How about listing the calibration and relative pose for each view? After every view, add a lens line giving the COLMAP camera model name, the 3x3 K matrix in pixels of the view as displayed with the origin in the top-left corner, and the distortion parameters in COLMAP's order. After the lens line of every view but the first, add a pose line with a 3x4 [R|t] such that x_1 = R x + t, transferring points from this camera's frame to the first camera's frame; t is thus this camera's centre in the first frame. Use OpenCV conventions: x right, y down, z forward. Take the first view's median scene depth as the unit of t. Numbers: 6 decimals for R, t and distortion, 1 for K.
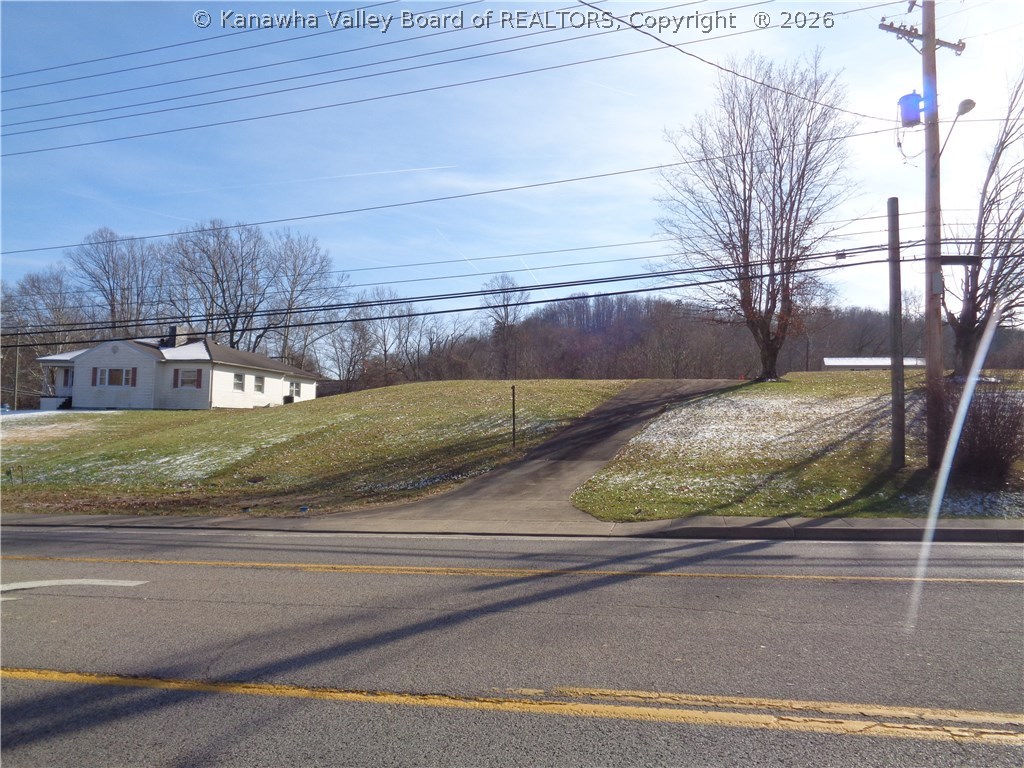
lens RADIAL K [[749.1, 0, 514.4], [0, 749.1, 380.7], [0, 0, 1]] dist [0.006811, 0.006389]
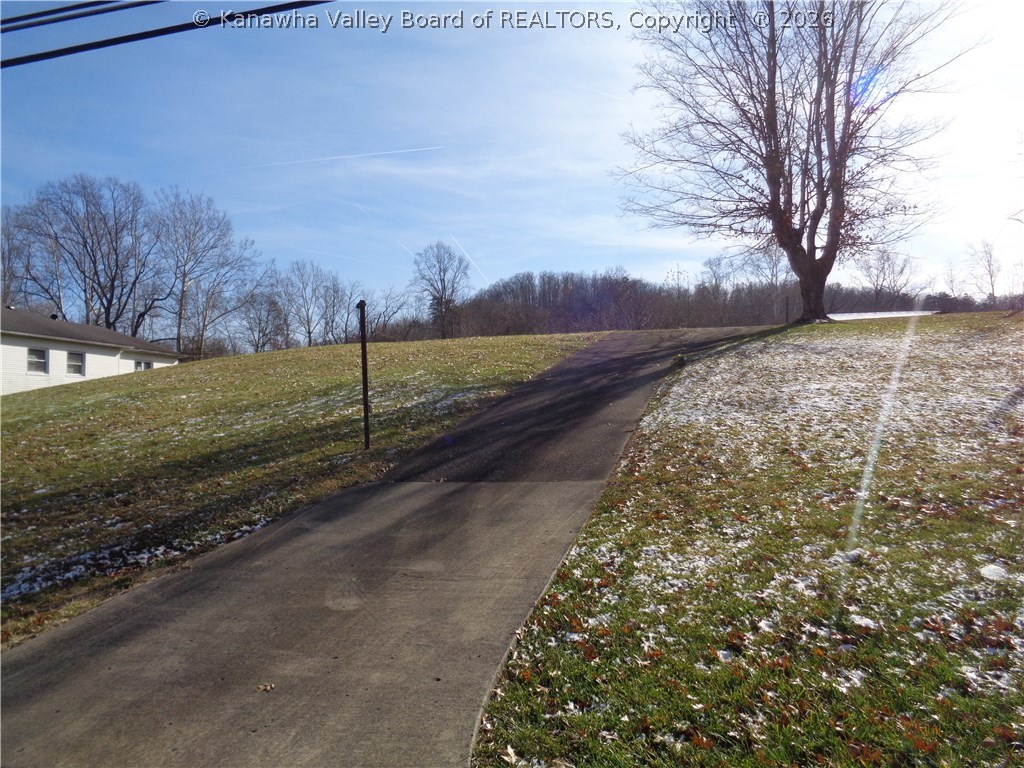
lens RADIAL K [[749.1, 0, 511.7], [0, 749.1, 384.1], [0, 0, 1]] dist [0.006811, 0.006389]
pose [[0.997285, -0.035152, 0.064702, 0.043150], [0.033601, 0.999125, 0.024892, 0.036685], [-0.065520, -0.022650, 0.997594, 0.472171]]
